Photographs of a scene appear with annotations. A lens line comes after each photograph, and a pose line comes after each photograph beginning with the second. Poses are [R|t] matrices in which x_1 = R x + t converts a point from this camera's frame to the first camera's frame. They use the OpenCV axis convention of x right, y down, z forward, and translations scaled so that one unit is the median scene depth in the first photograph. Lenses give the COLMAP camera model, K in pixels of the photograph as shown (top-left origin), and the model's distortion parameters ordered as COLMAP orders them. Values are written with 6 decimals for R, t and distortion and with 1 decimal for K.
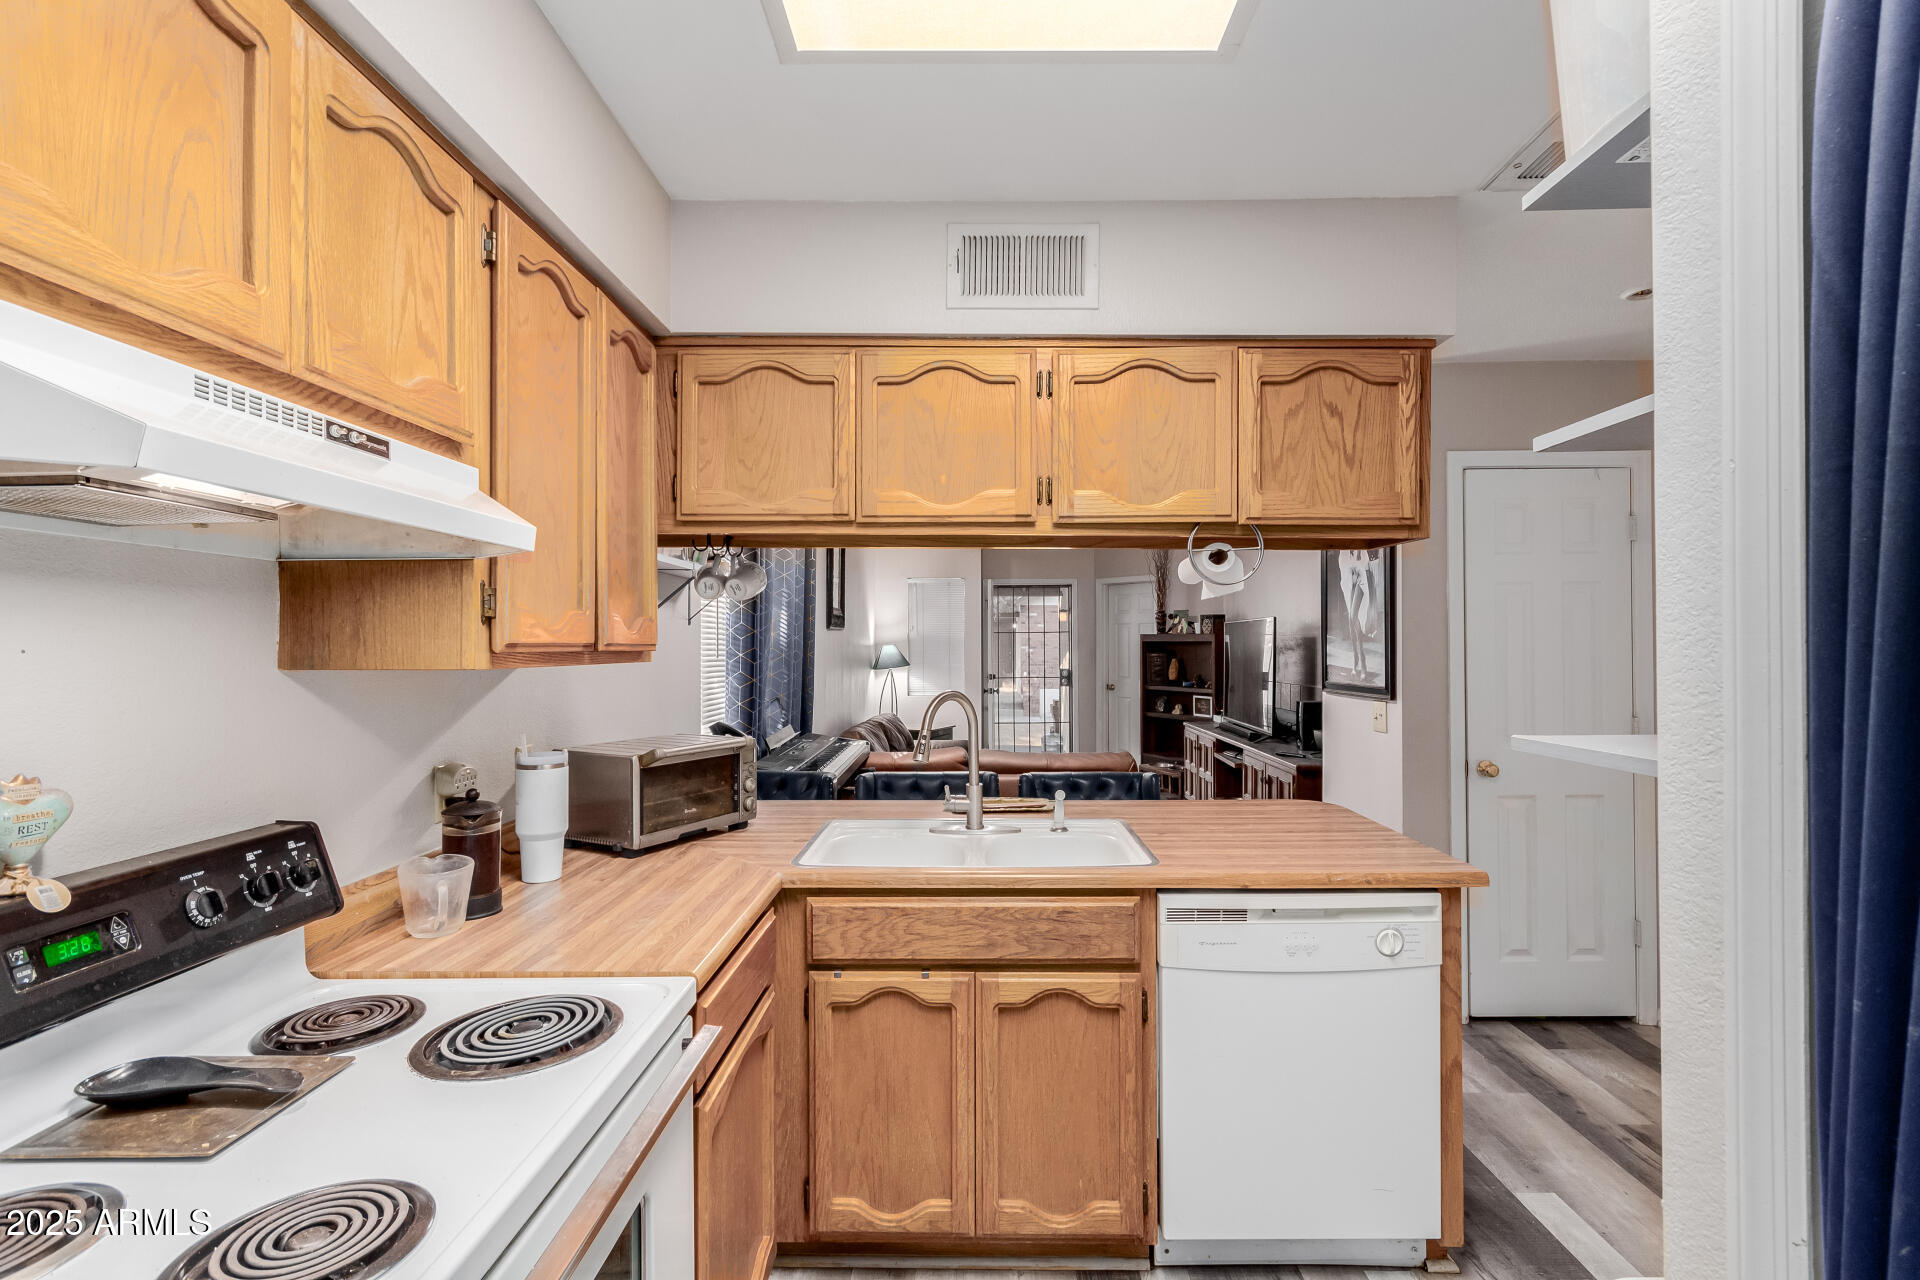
lens RADIAL K [[895.3, 0, 954.7], [0, 895.3, 636.5], [0, 0, 1]] dist [0.003589, 0.000677]
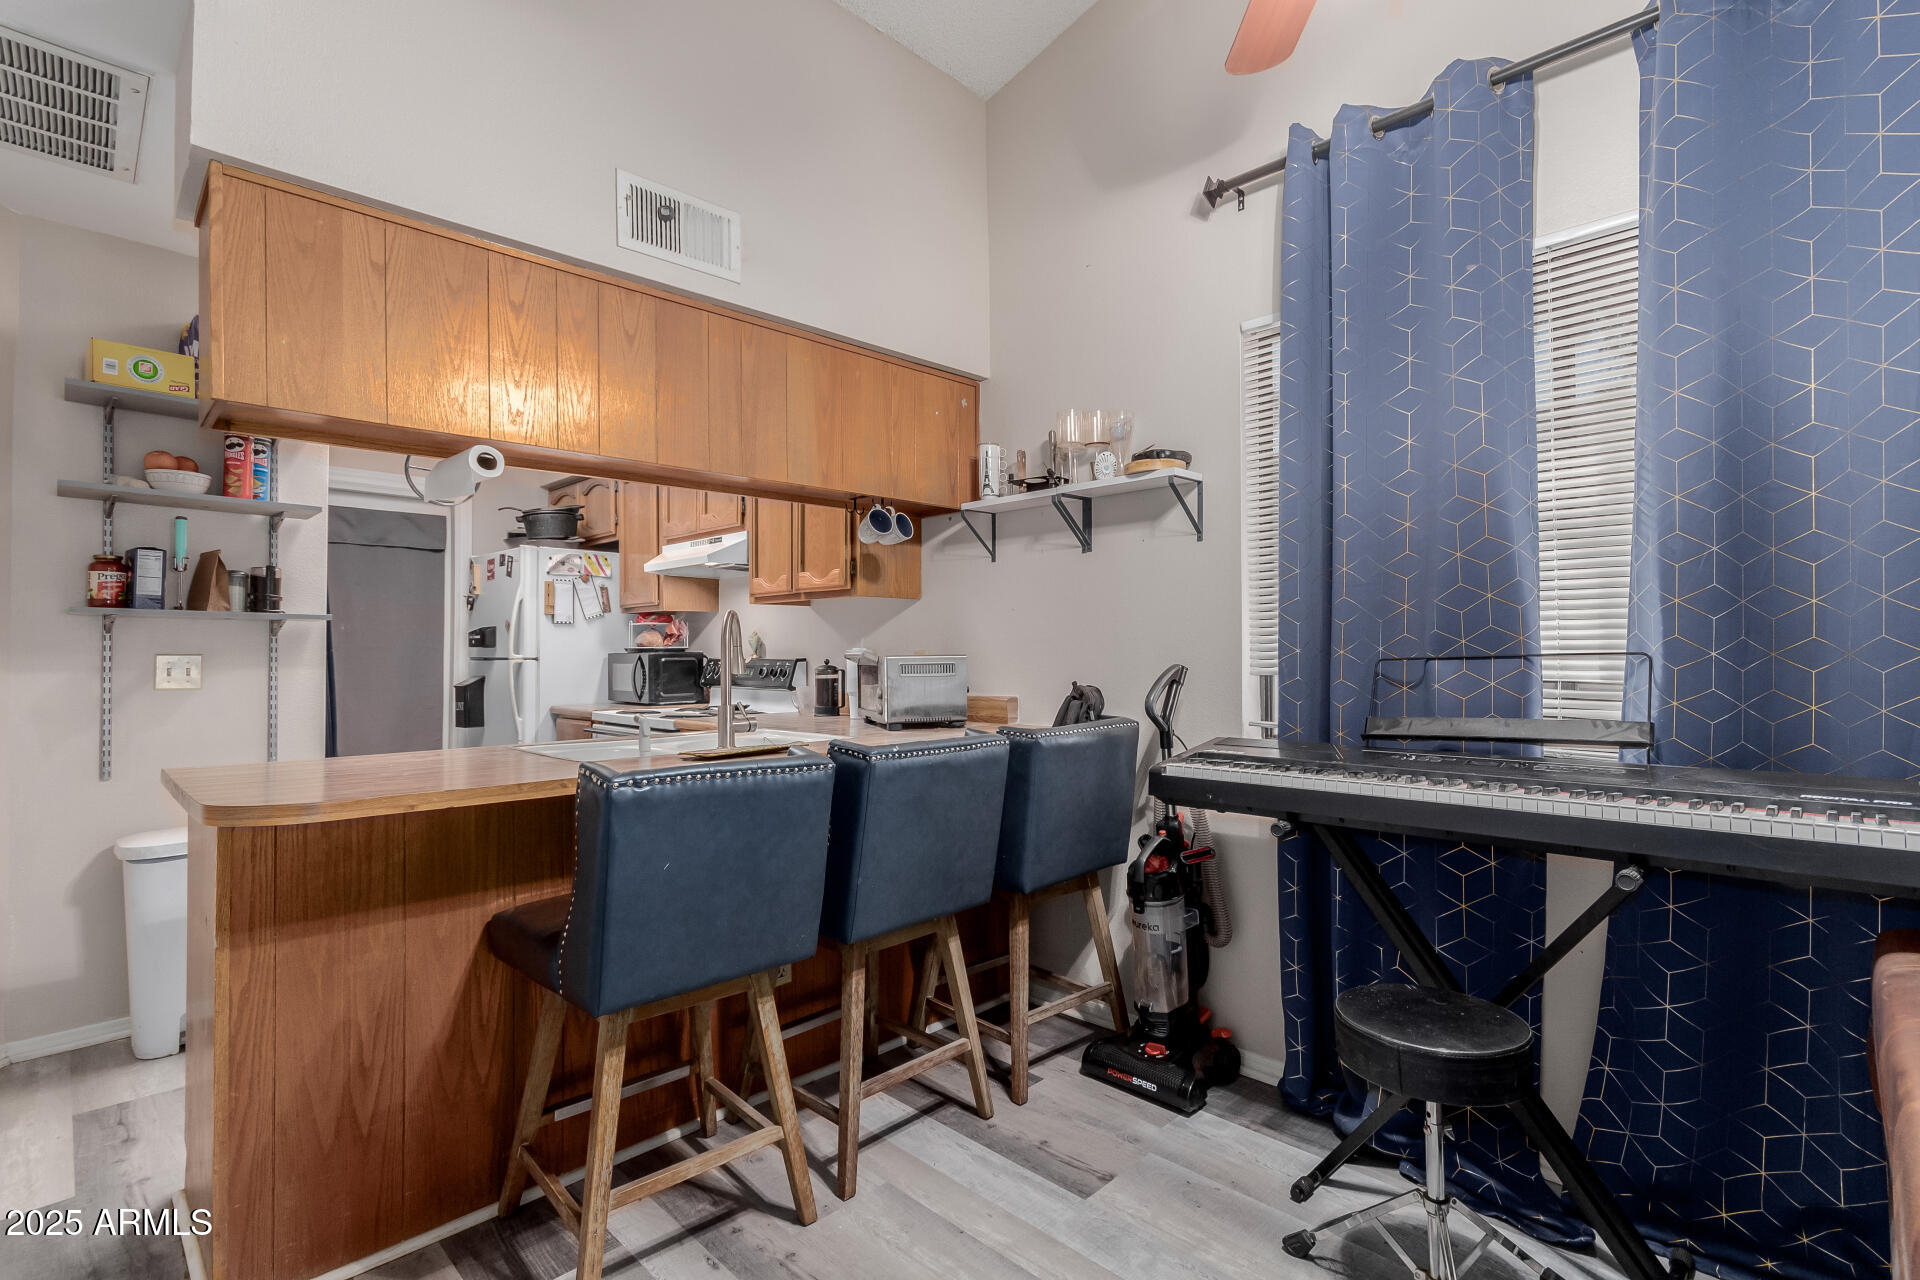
lens RADIAL K [[889.0, 0, 960.0], [0, 889.0, 640.0], [0, 0, 1]] dist [0.000680, -0.000107]
pose [[-0.686751, -0.007696, -0.726852, 0.174454], [0.010965, 0.999720, -0.020946, 0.036934], [0.726810, -0.022355, -0.686475, 0.579793]]
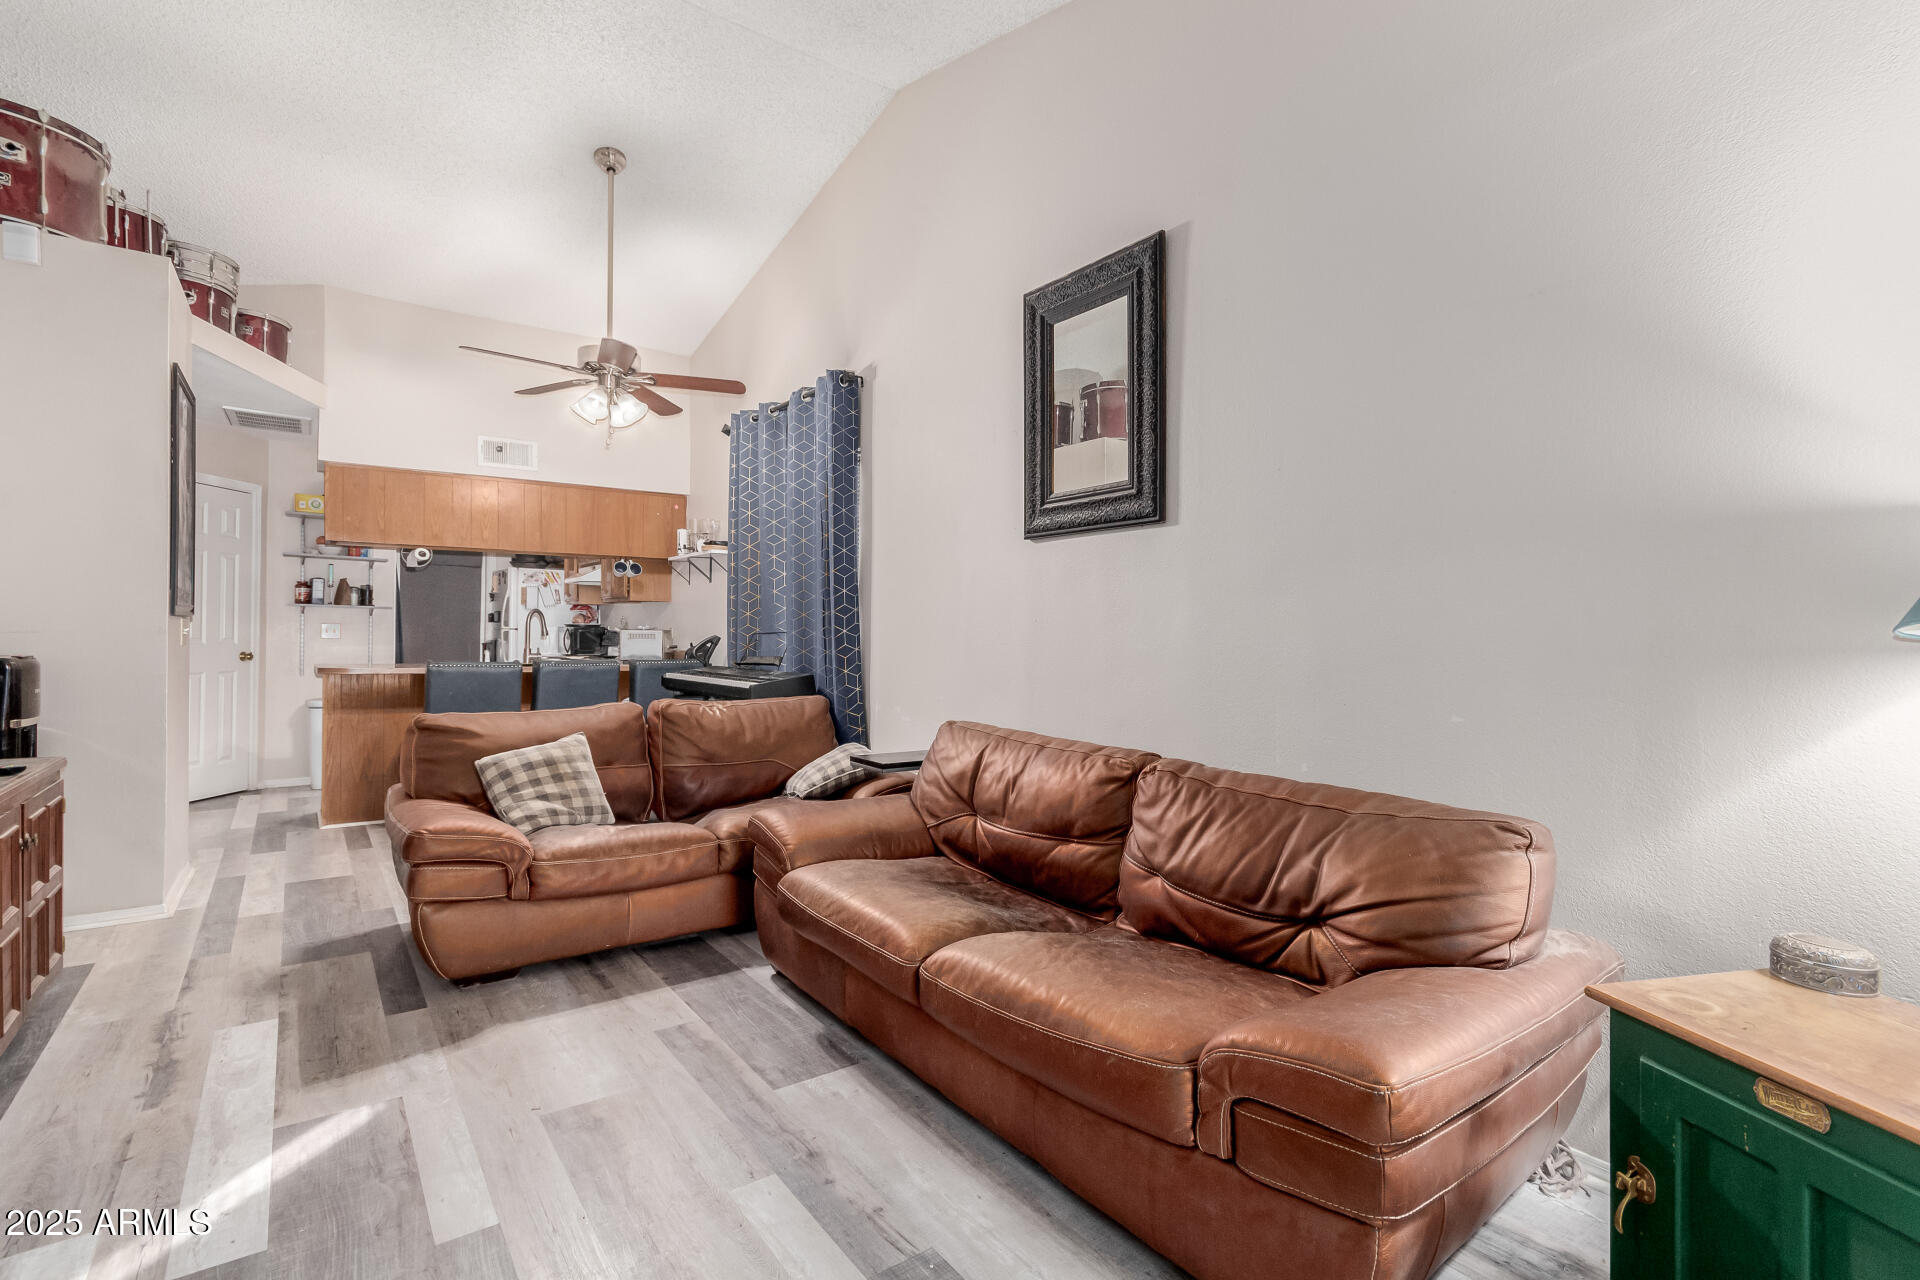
lens RADIAL K [[885.7, 0, 968.4], [0, 885.7, 633.8], [0, 0, 1]] dist [0.002620, 0.001012]
pose [[-0.782021, -0.009935, -0.623173, 0.179690], [-0.007694, 0.999951, -0.006287, 0.041735], [0.623204, -0.000122, -0.782059, 1.117528]]
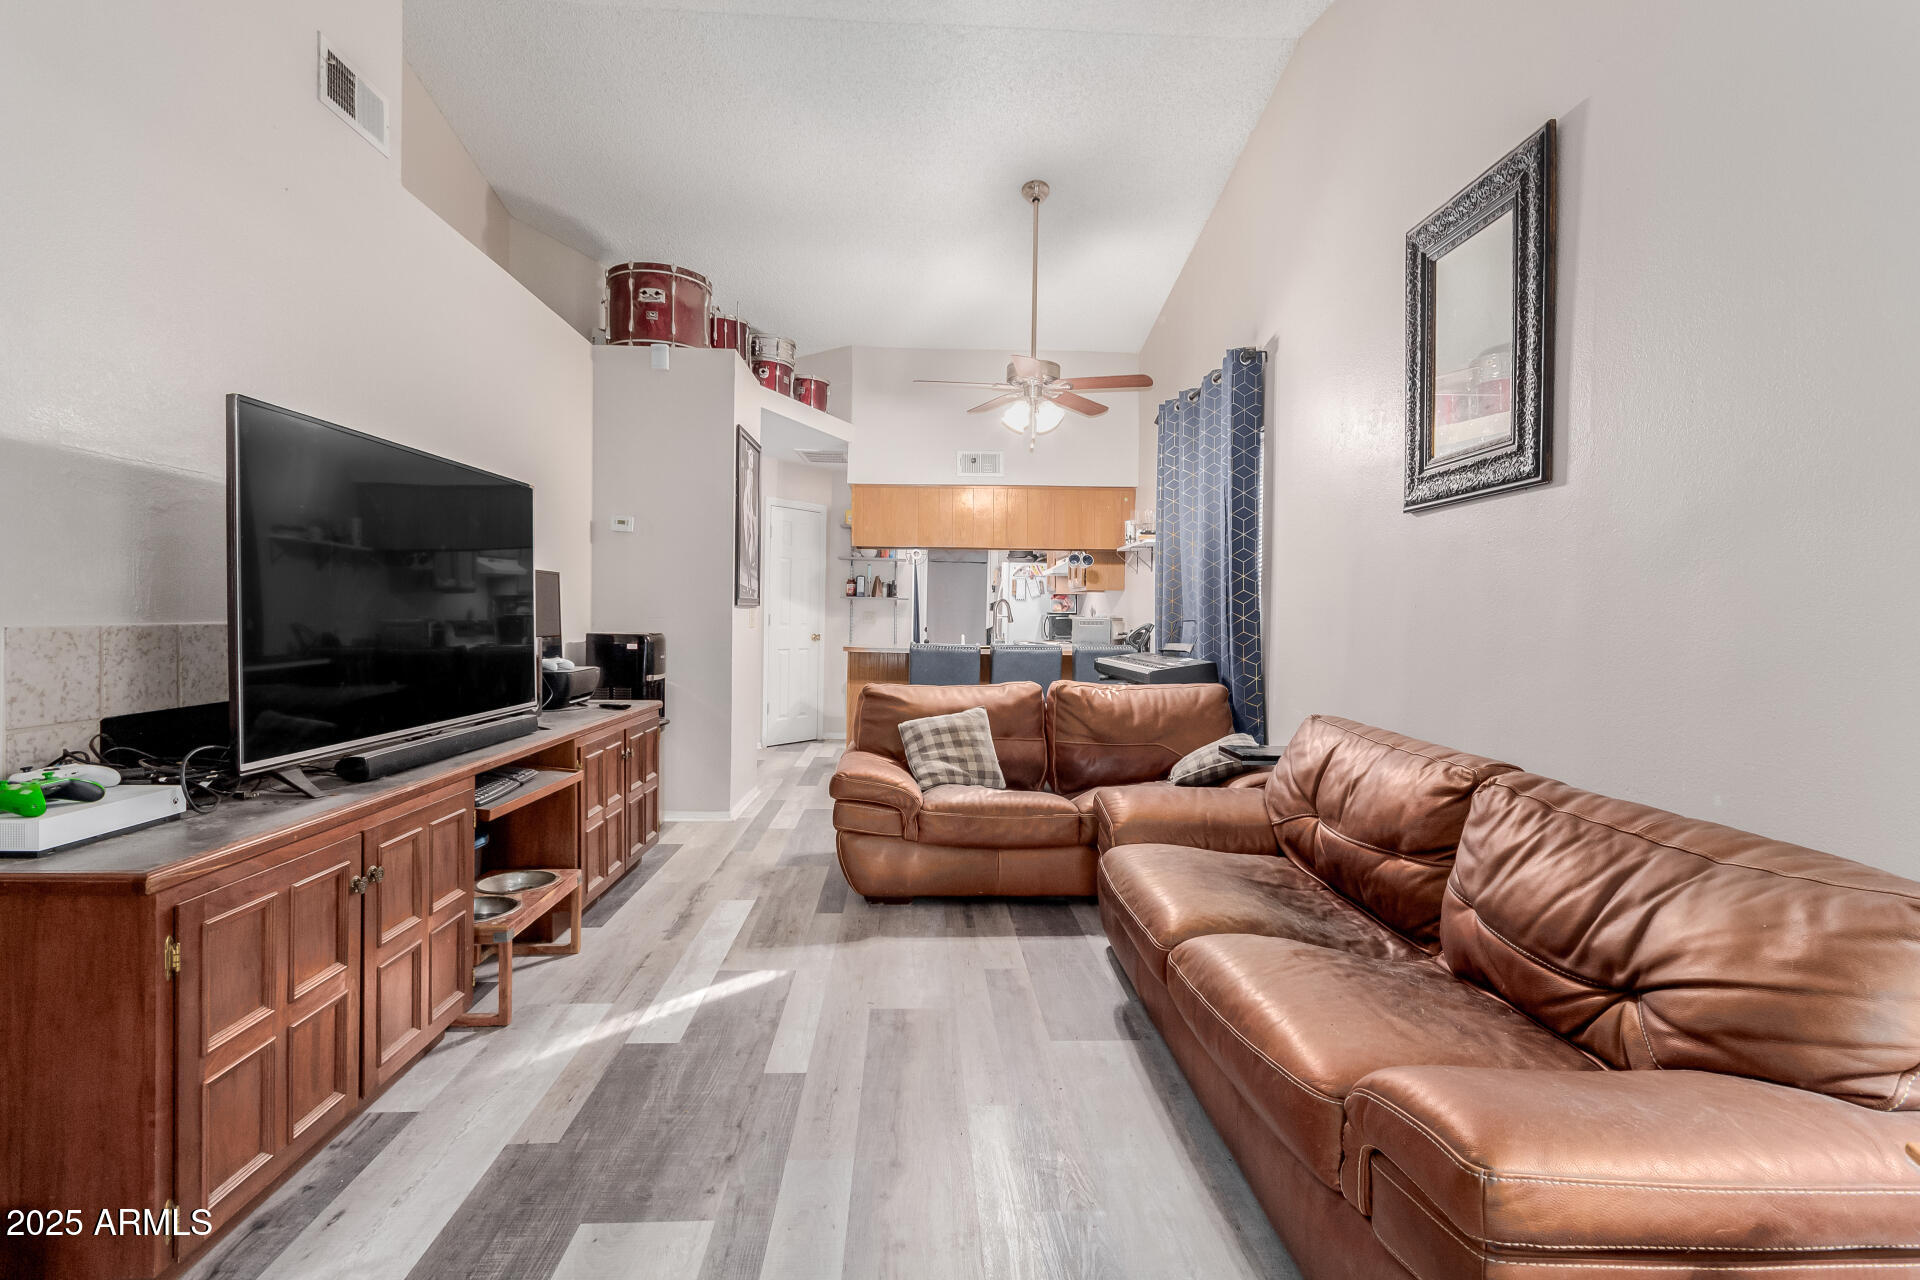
lens RADIAL K [[904.3, 0, 968.6], [0, 904.3, 627.2], [0, 0, 1]] dist [0.002990, 0.000986]
pose [[-0.995840, -0.013038, -0.090178, 0.108510], [-0.013558, 0.999895, 0.005154, 0.042151], [0.090101, 0.006355, -0.995912, 1.165539]]
